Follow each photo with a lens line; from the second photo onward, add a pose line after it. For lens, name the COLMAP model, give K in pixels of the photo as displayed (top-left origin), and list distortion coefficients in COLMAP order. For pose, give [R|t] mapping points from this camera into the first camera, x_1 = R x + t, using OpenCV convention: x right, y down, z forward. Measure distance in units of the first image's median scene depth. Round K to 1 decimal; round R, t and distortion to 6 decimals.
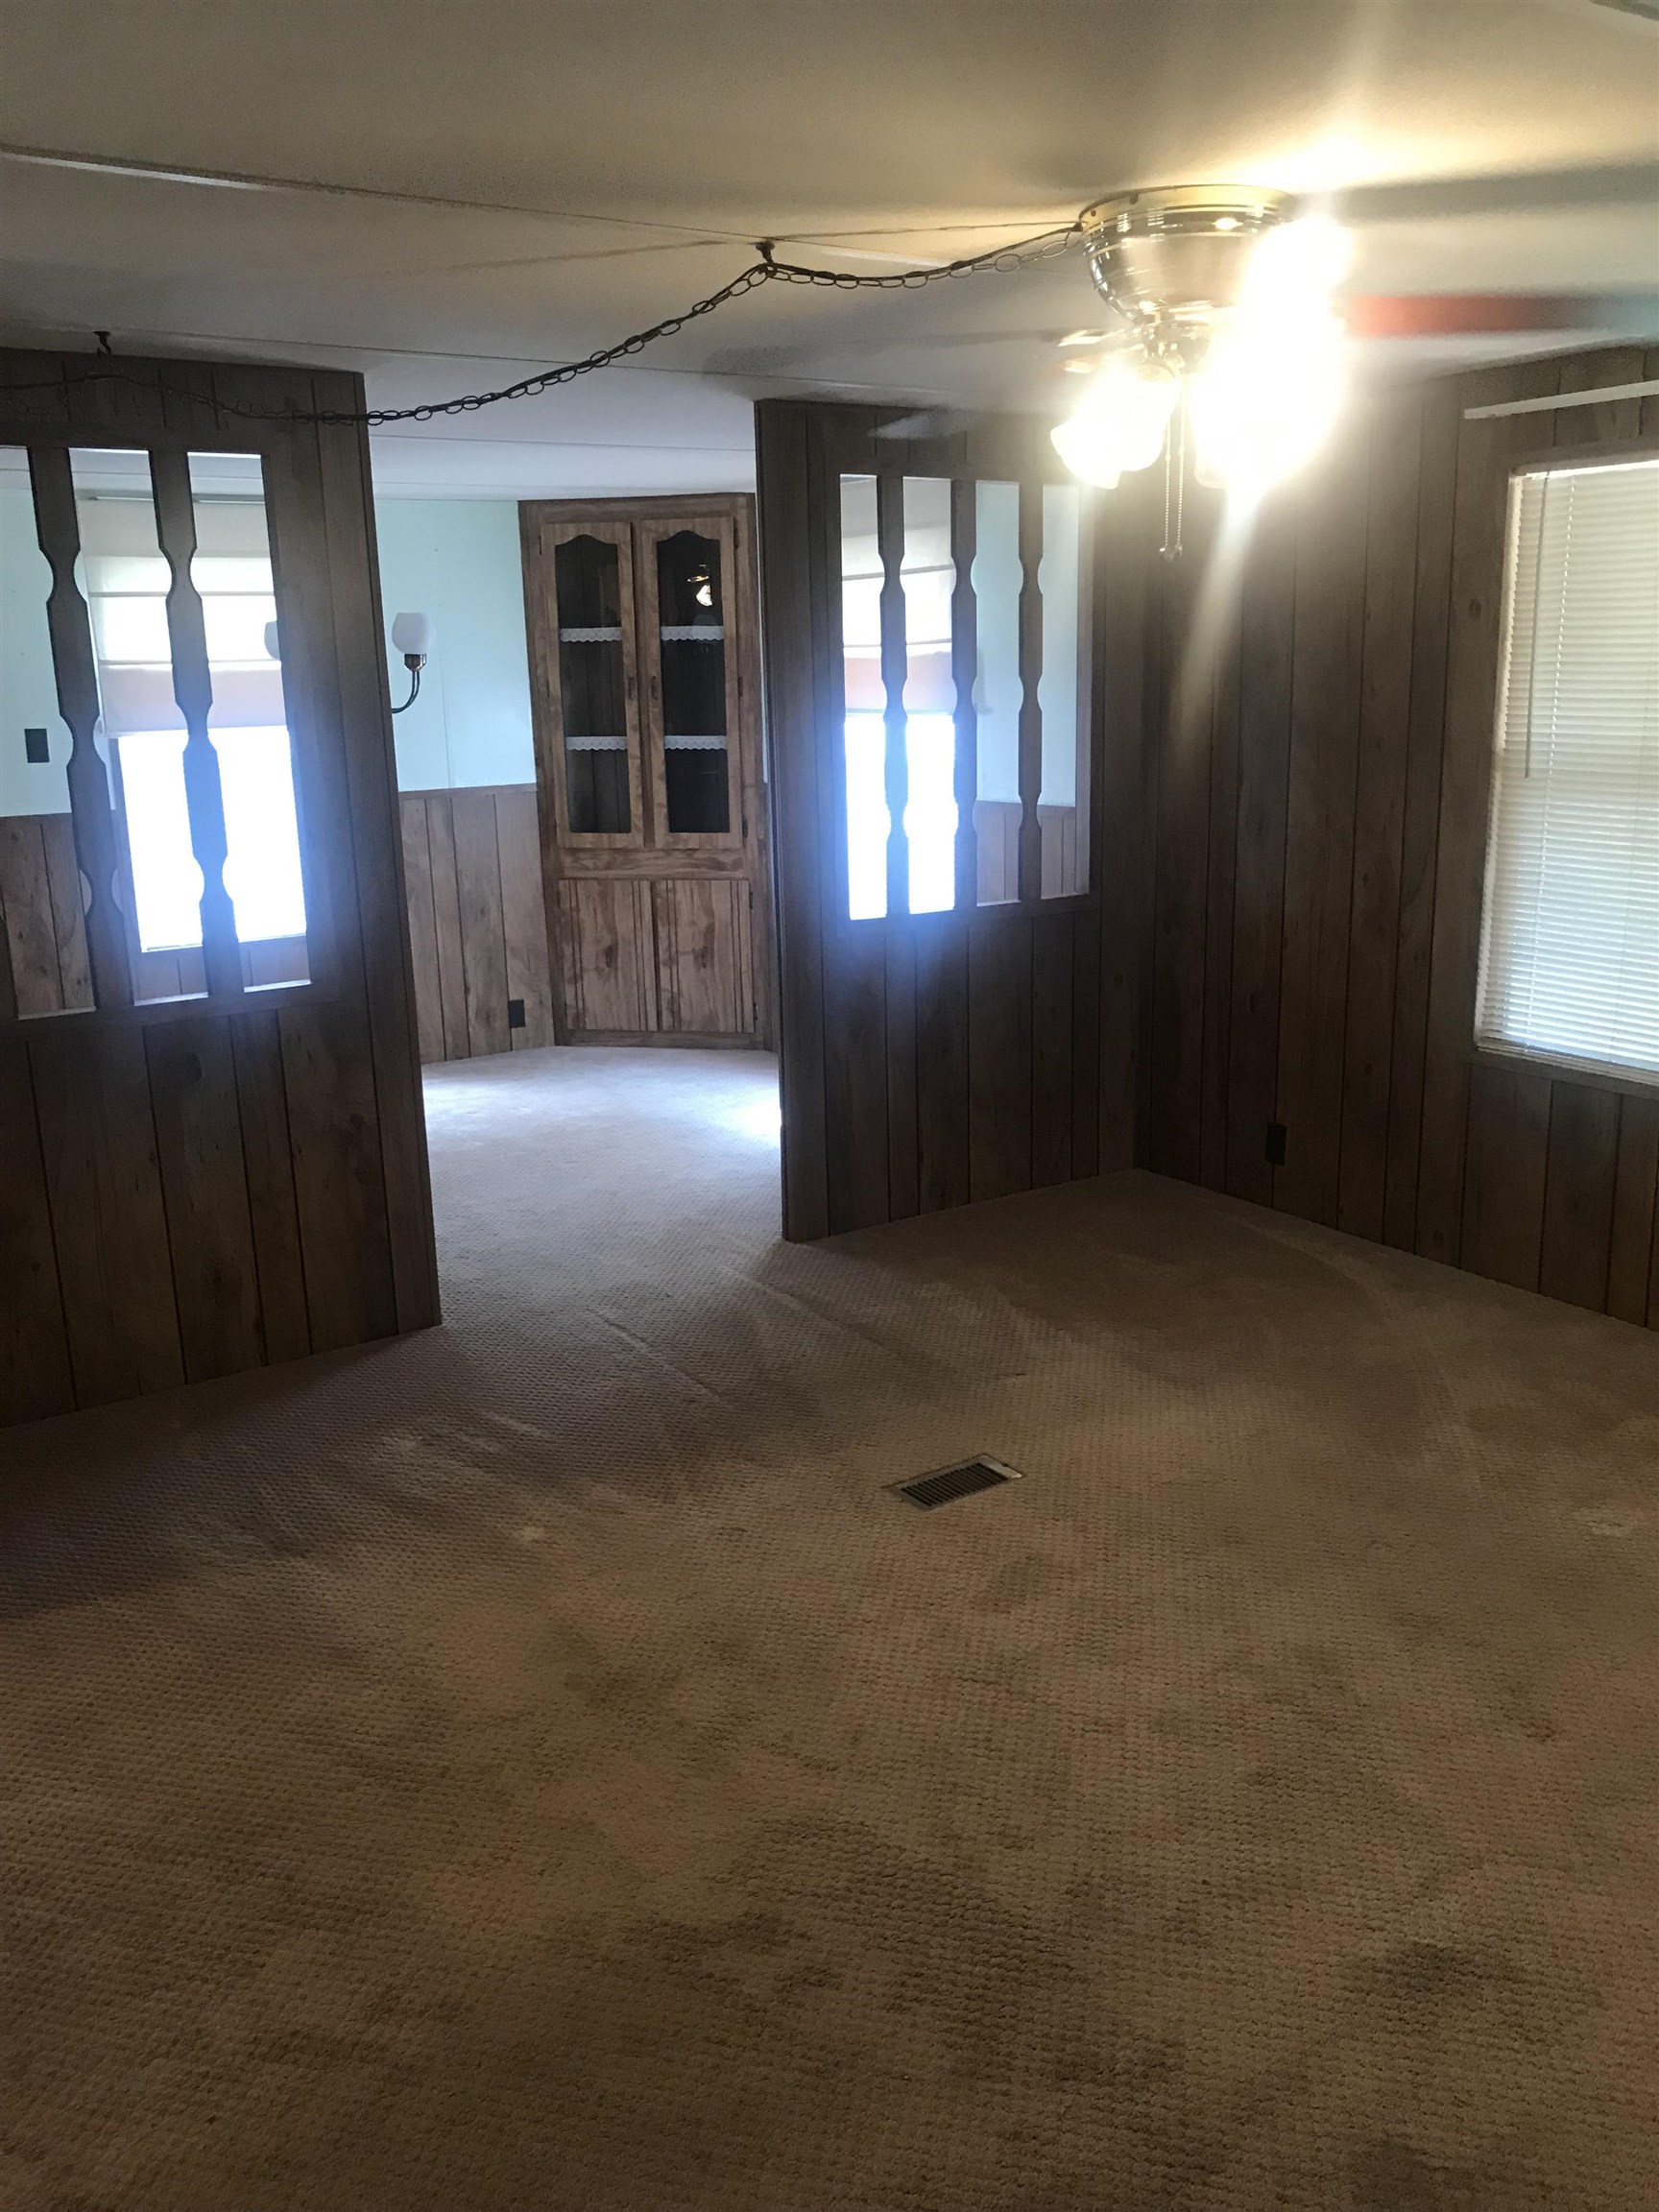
lens RADIAL K [[1808.1, 0, 829.5], [0, 1808.1, 1106.0], [0, 0, 1]] dist [0.006011, 0.002676]
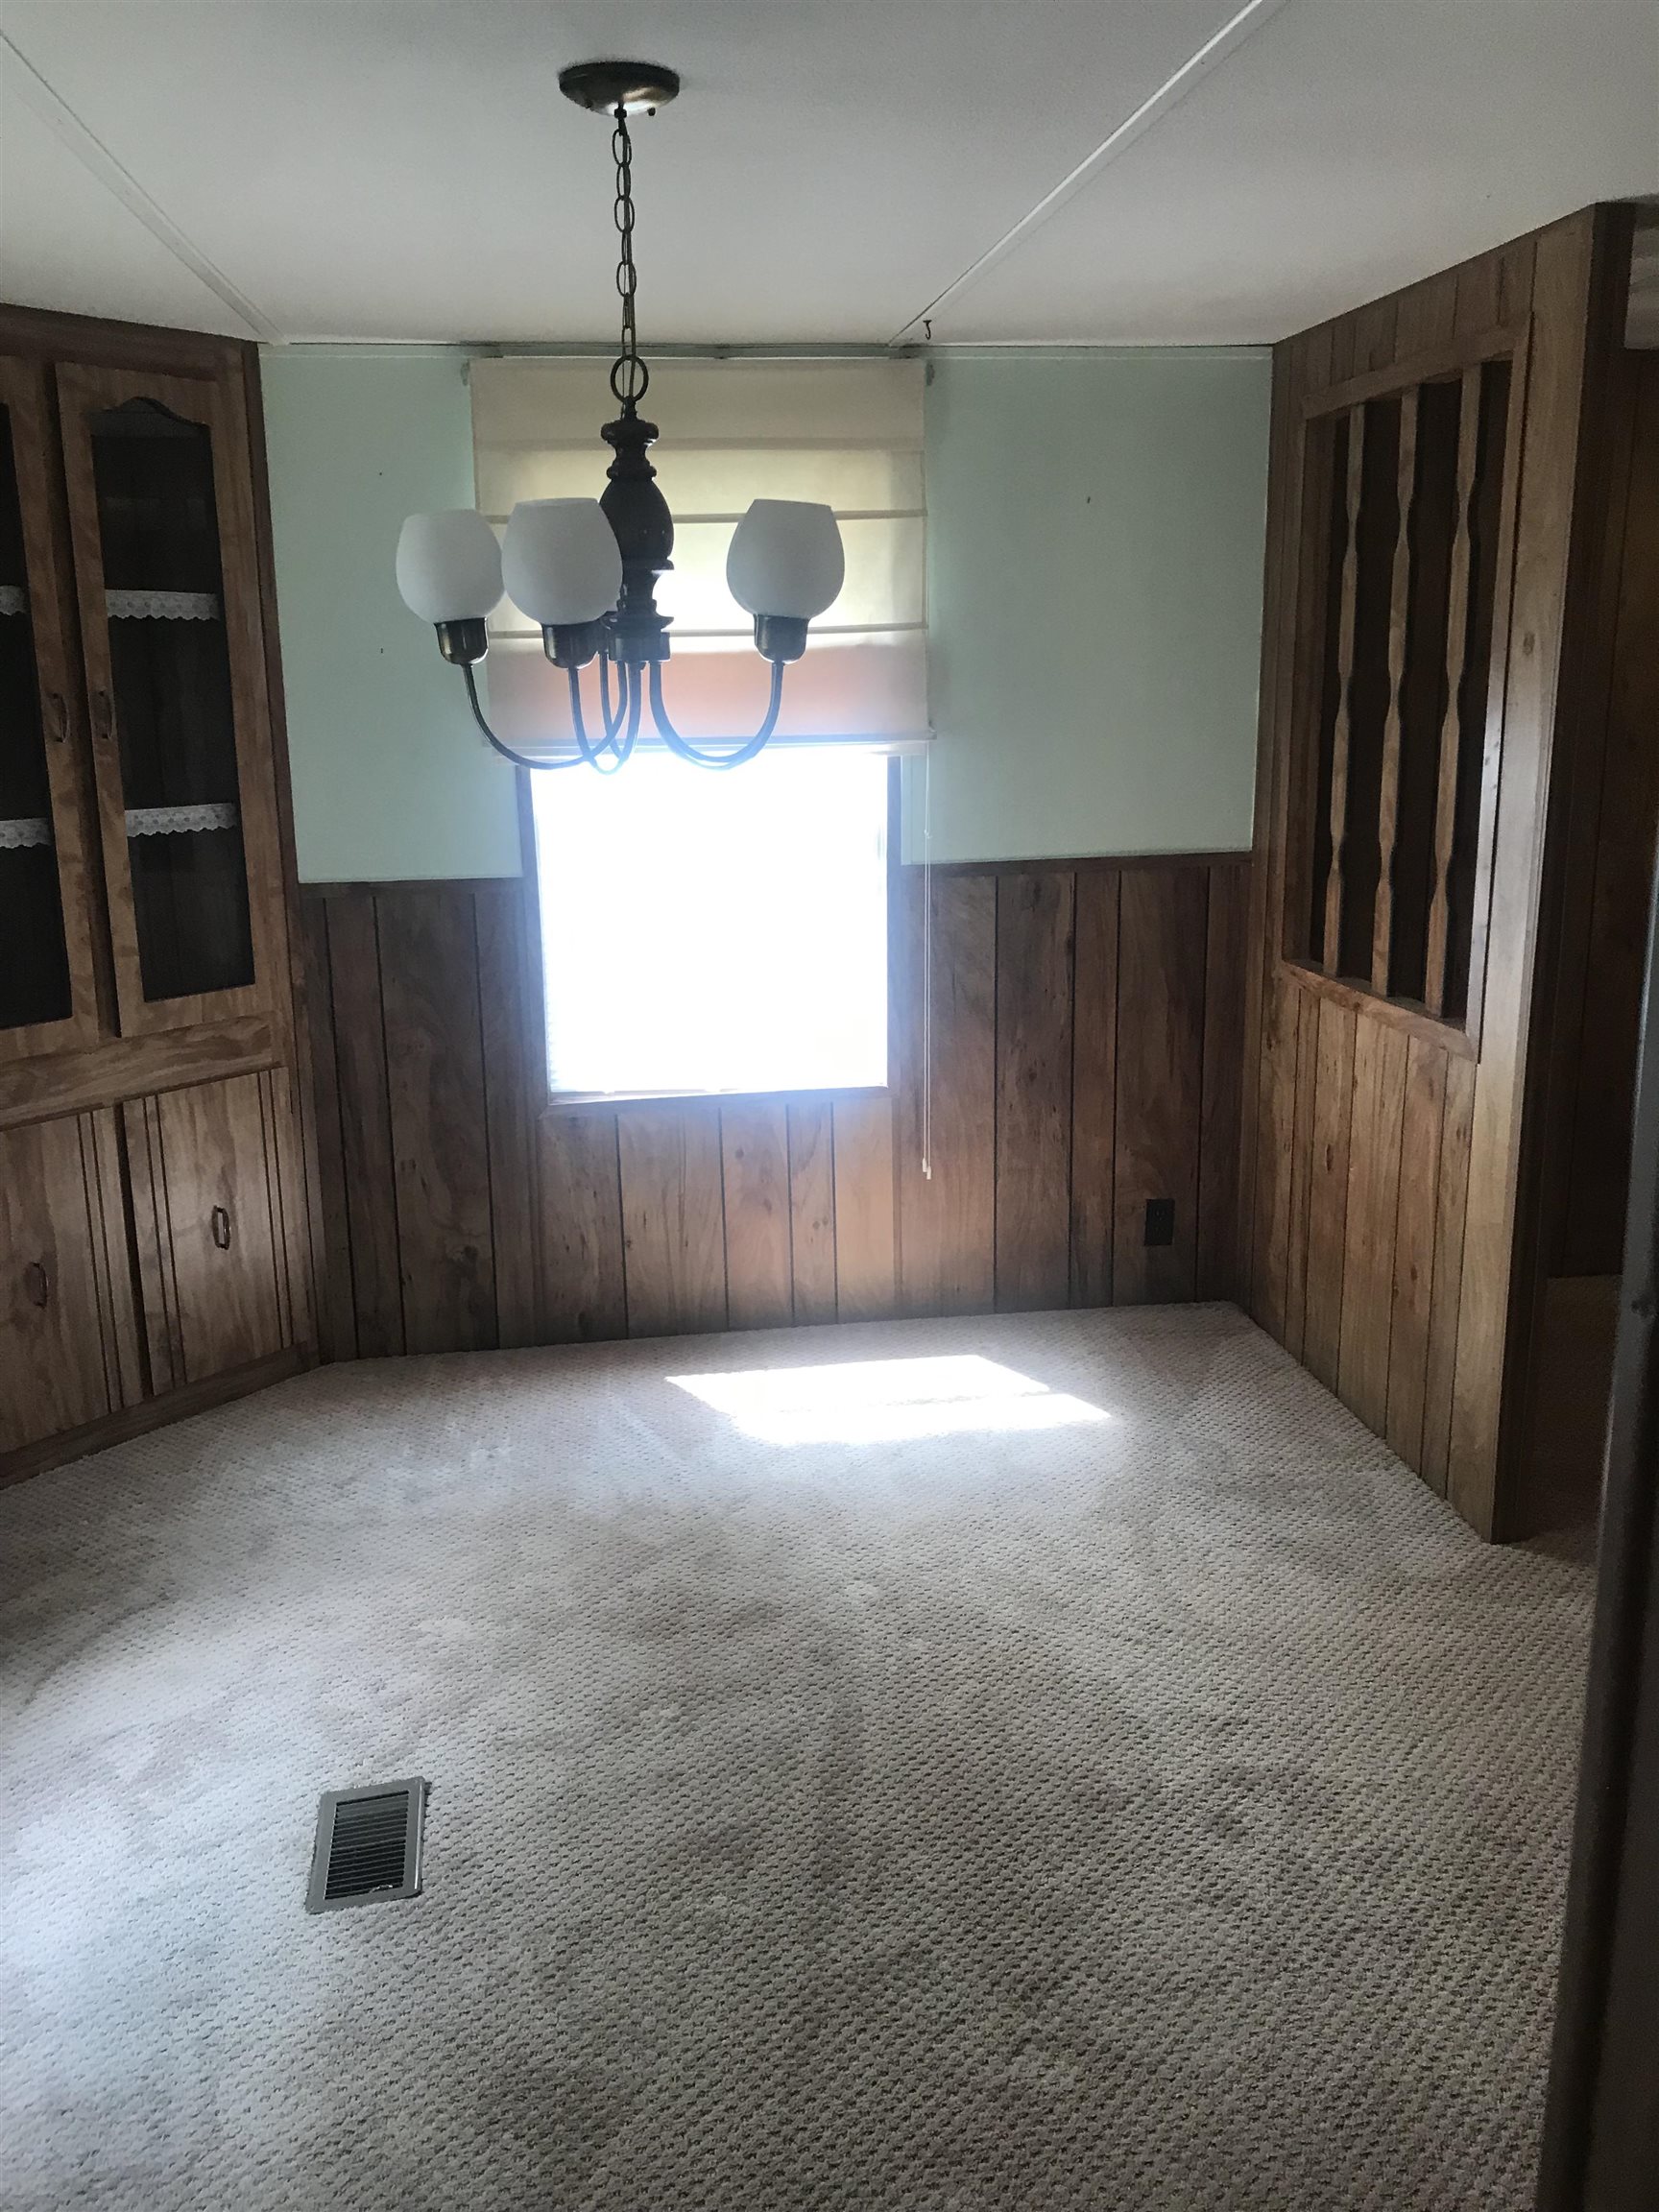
lens RADIAL K [[1839.5, 0, 830.3], [0, 1839.5, 1043.9], [0, 0, 1]] dist [0.004605, 0.003316]
pose [[0.410349, -0.177415, 0.894504, -0.464091], [0.223482, 0.970546, 0.089976, -0.143859], [-0.884121, 0.162984, 0.437911, 0.616370]]
